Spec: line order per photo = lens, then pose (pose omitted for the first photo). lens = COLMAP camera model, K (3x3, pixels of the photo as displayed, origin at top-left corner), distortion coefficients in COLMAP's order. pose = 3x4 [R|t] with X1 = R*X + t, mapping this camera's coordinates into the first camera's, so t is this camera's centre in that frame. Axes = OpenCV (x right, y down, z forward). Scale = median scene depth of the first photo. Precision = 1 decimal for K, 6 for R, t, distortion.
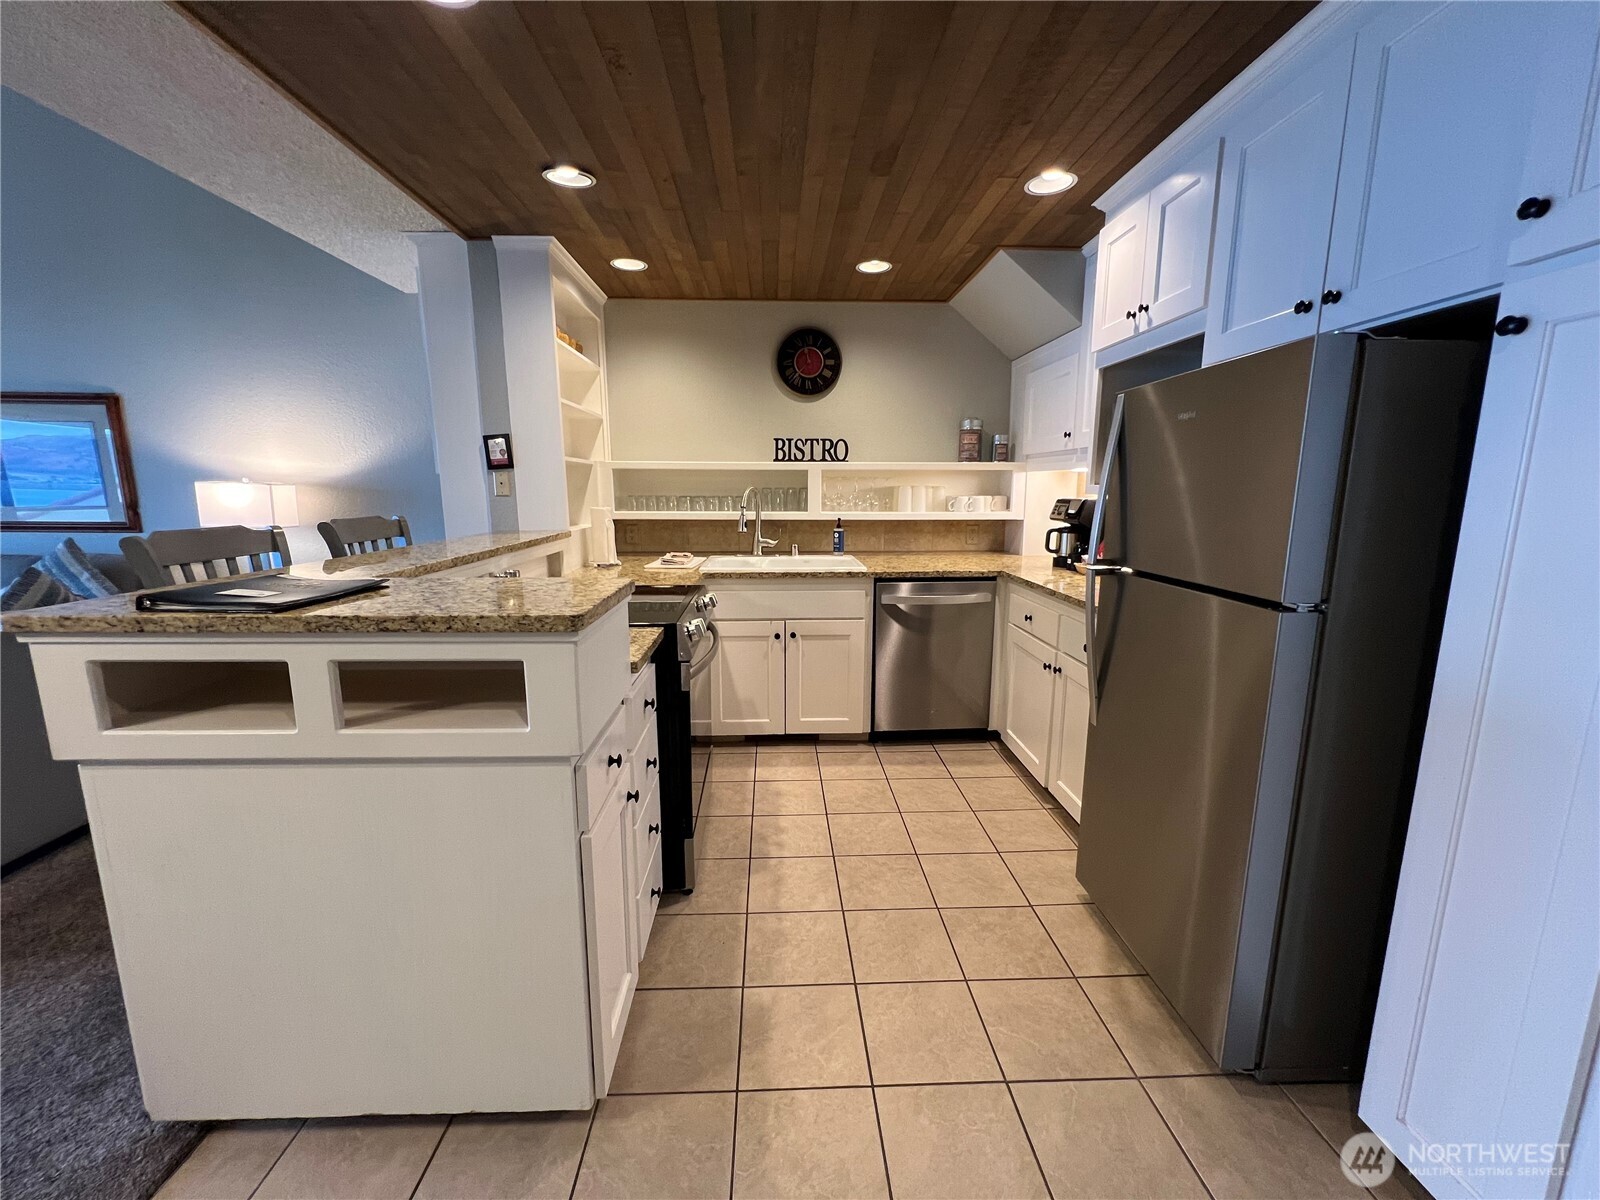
lens RADIAL K [[641.9, 0, 794.7], [0, 641.9, 598.2], [0, 0, 1]] dist [-0.000176, -0.000017]
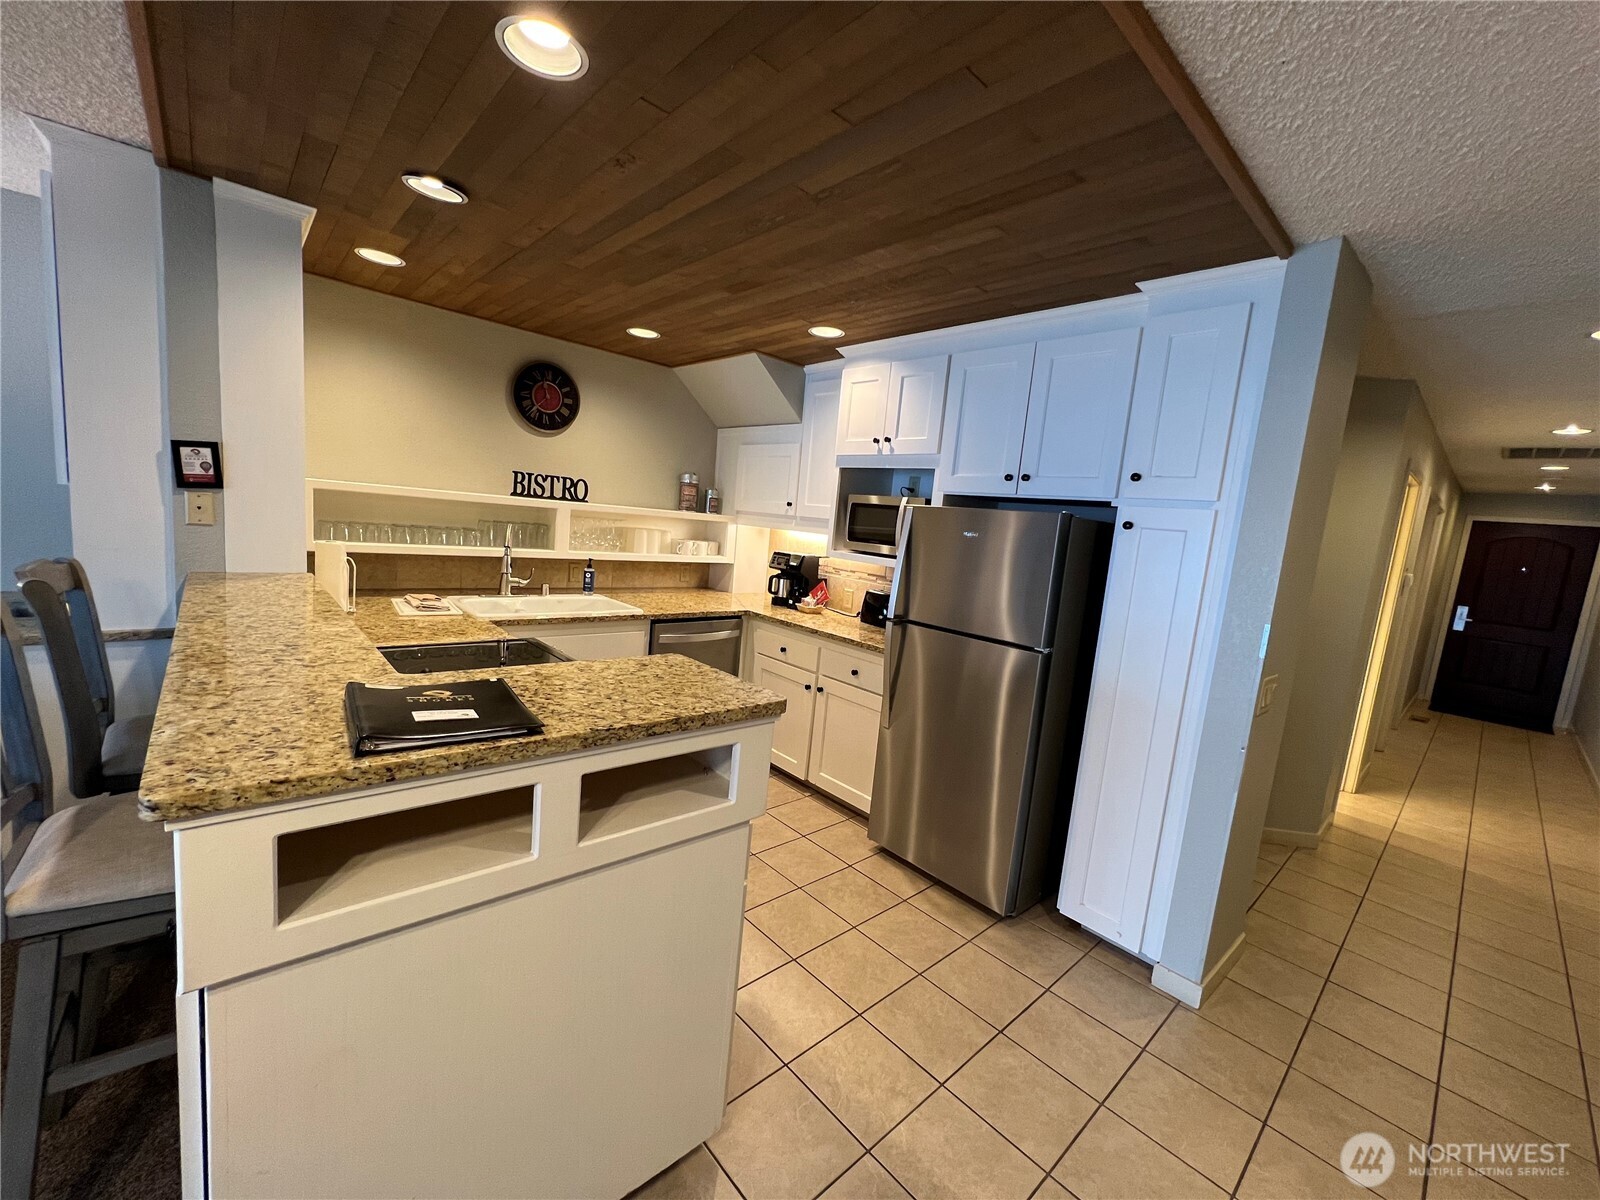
lens RADIAL K [[641.9, 0, 794.7], [0, 641.9, 598.2], [0, 0, 1]] dist [-0.000176, -0.000017]
pose [[0.762358, -0.010785, 0.647065, -0.391474], [0.019272, 0.999796, -0.006041, -0.056224], [-0.646868, 0.017076, 0.762411, 0.013312]]
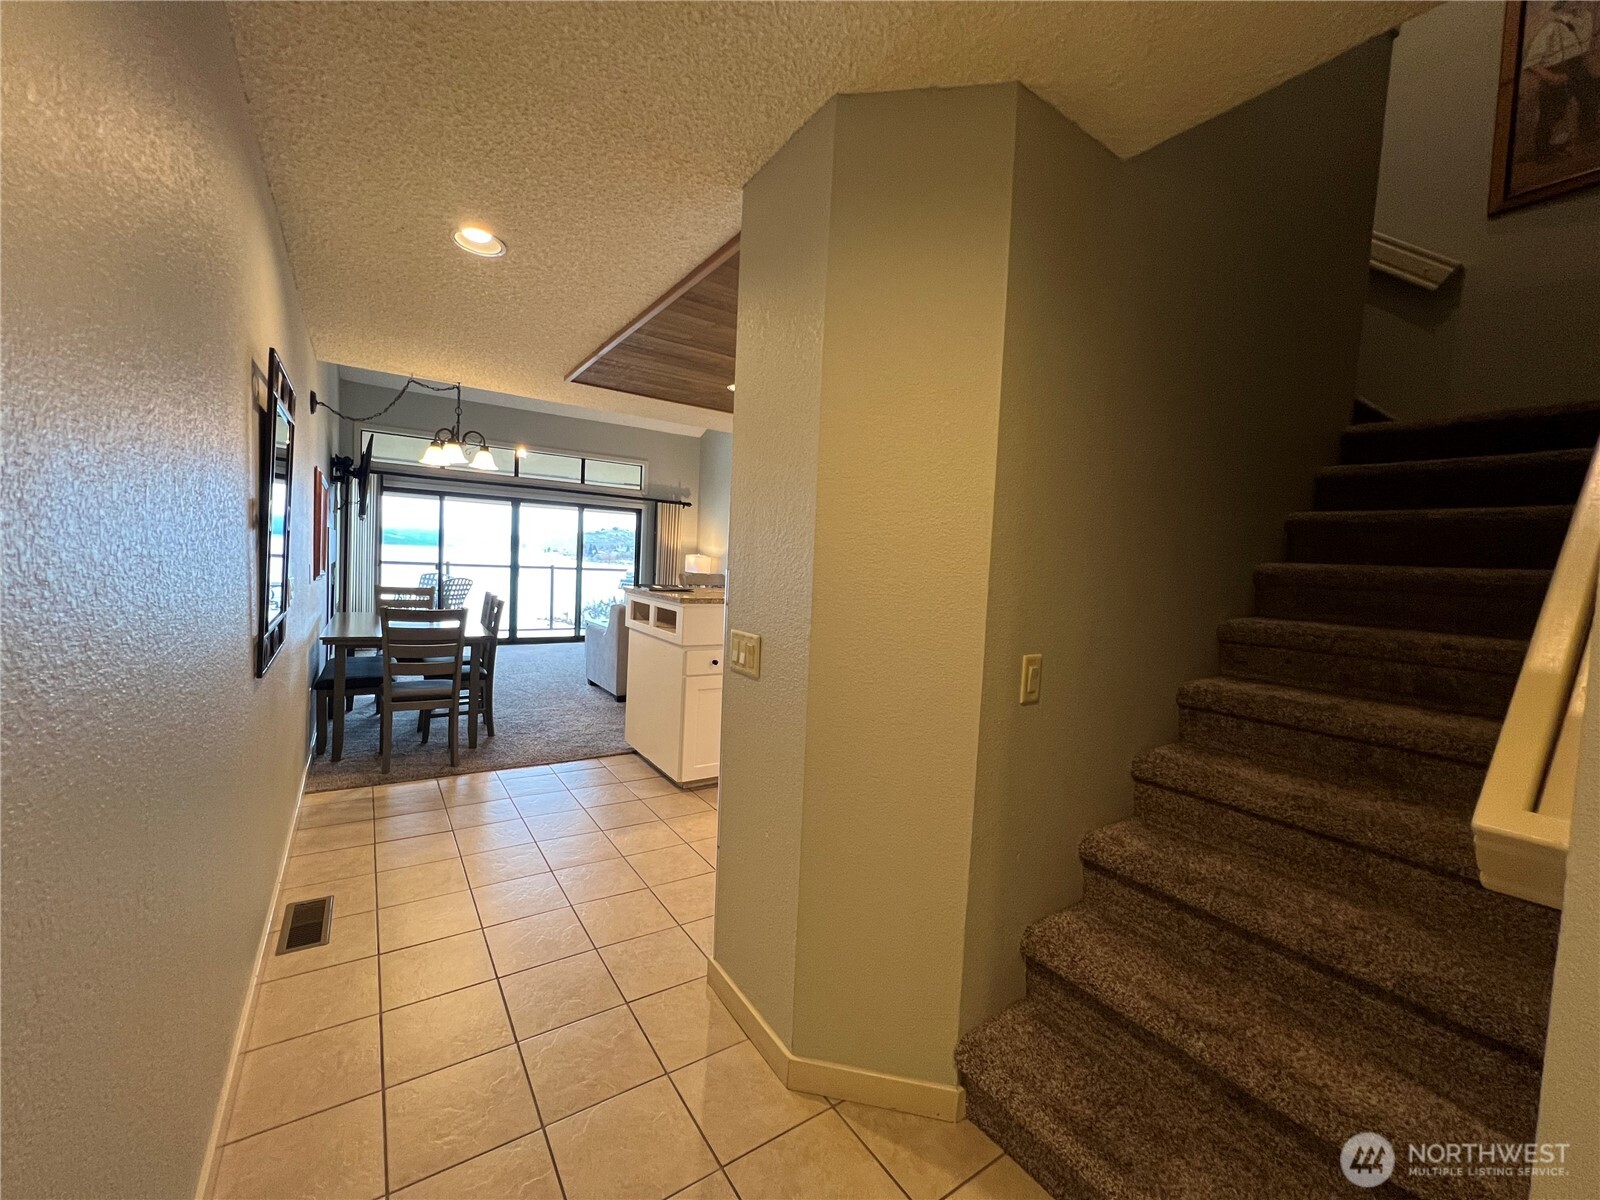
lens RADIAL K [[641.9, 0, 794.7], [0, 641.9, 598.2], [0, 0, 1]] dist [-0.000176, -0.000017]
pose [[0.531322, 0.076185, -0.843738, 0.906981], [-0.196688, 0.979827, -0.035386, 0.009669], [0.824021, 0.184754, 0.535588, -0.082842]]
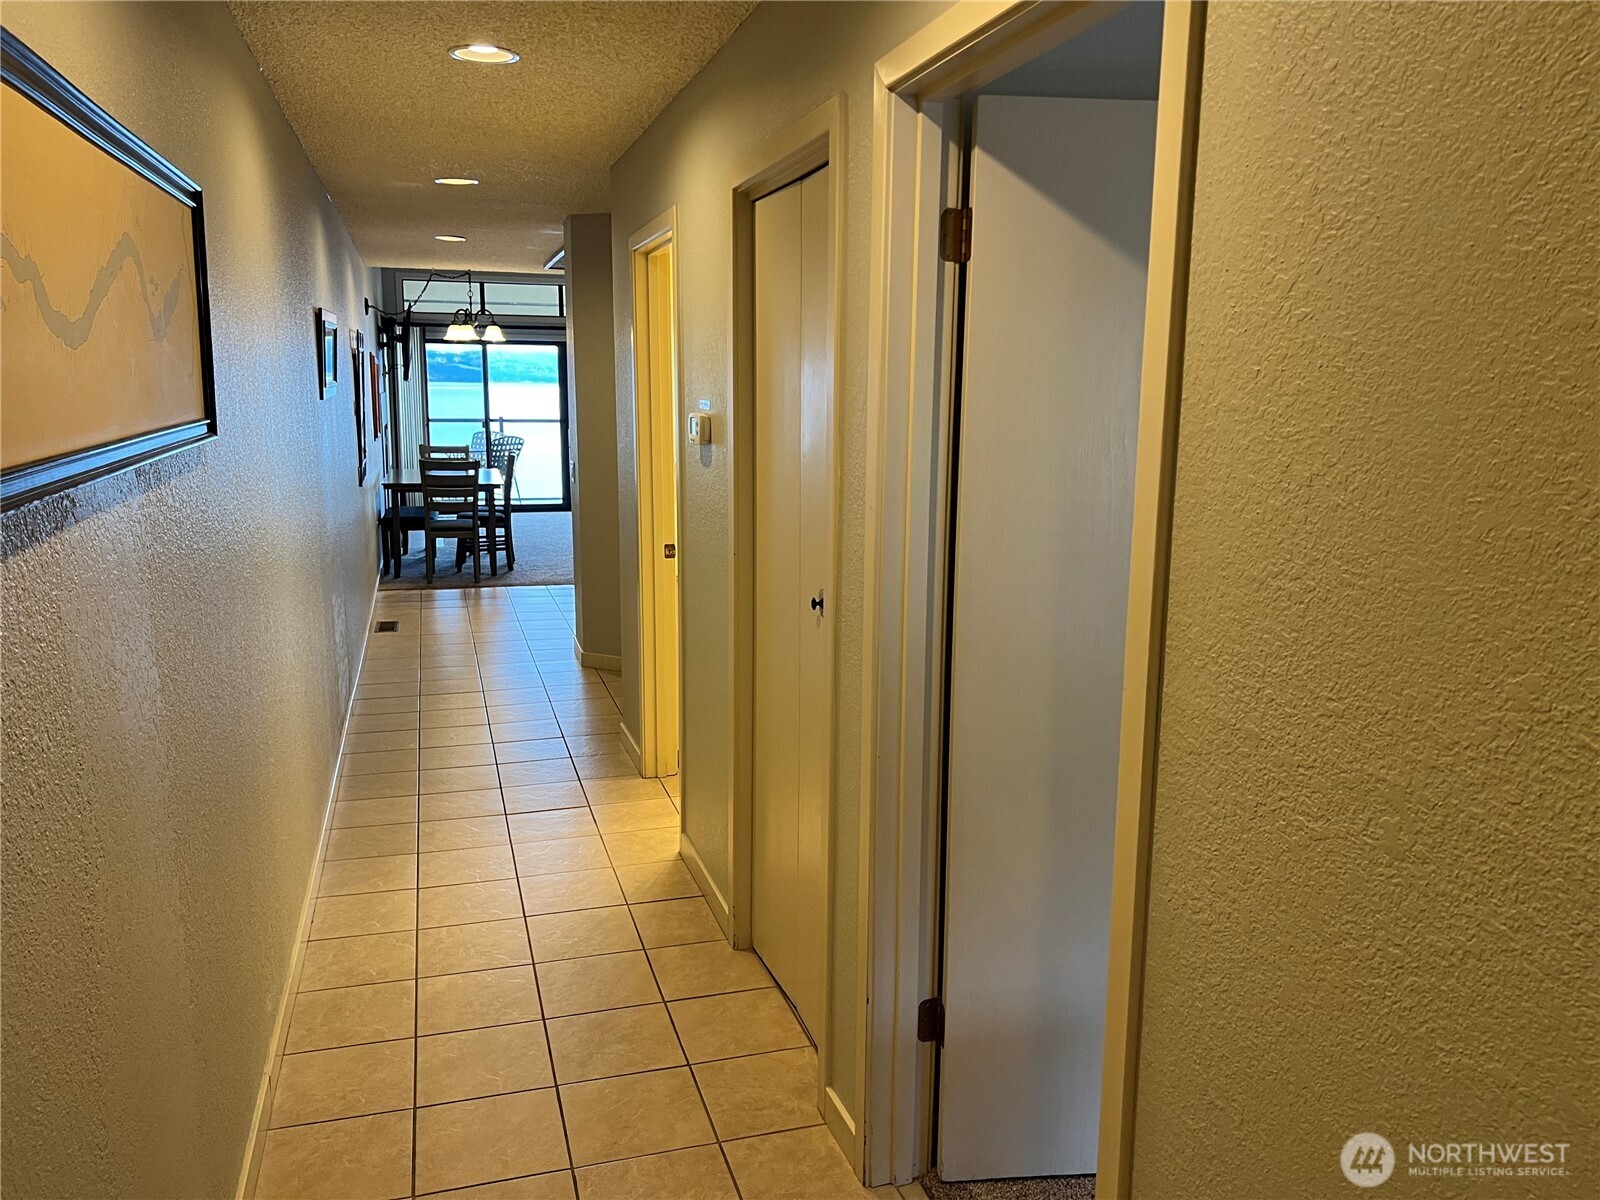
lens RADIAL K [[1211.0, 0, 793.9], [0, 1211.0, 571.9], [0, 0, 1]] dist [0.092625, 0.001746]
pose [[0.259666, 0.154053, -0.953332, 2.587530], [-0.176630, 0.978117, 0.109948, -0.084662], [0.949408, 0.139837, 0.281194, -0.011287]]
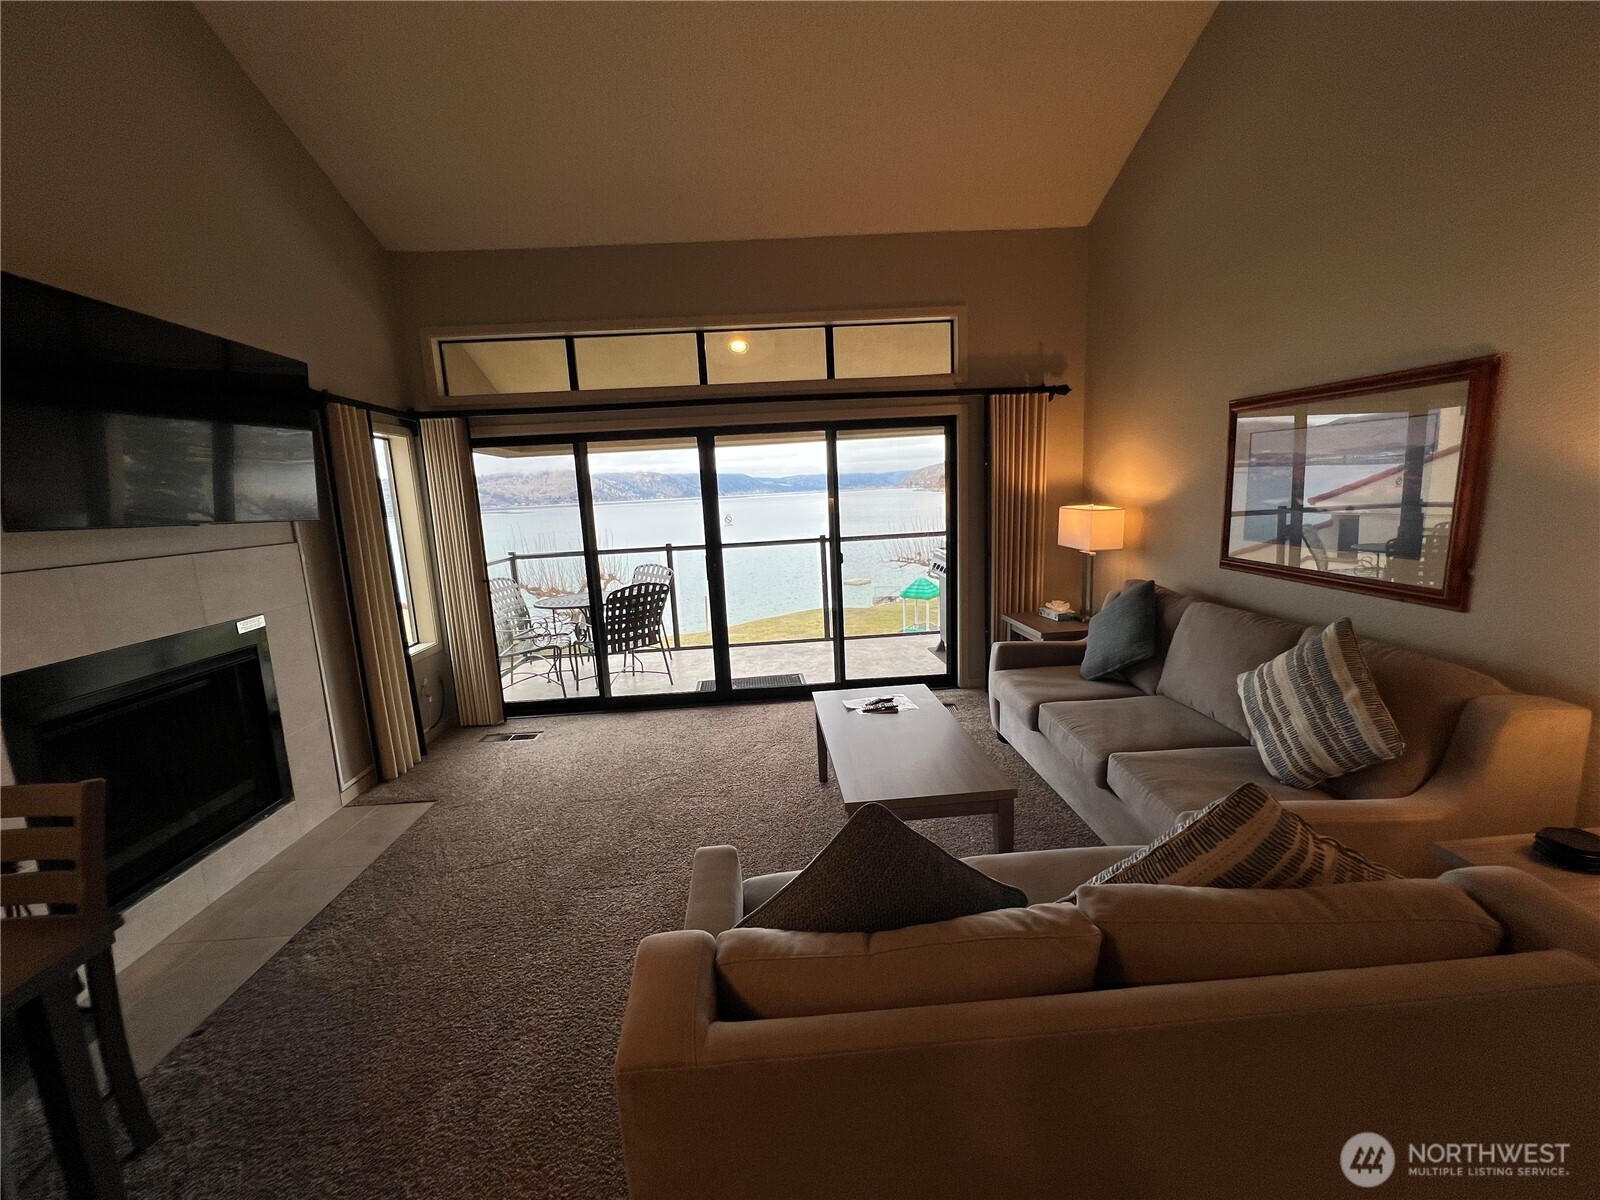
lens RADIAL K [[641.9, 0, 794.7], [0, 641.9, 598.2], [0, 0, 1]] dist [-0.000176, -0.000017]
pose [[0.016596, 0.168603, -0.985544, -0.602962], [-0.124146, 0.978400, 0.165291, -0.162456], [0.992125, 0.119608, 0.037168, 0.507407]]
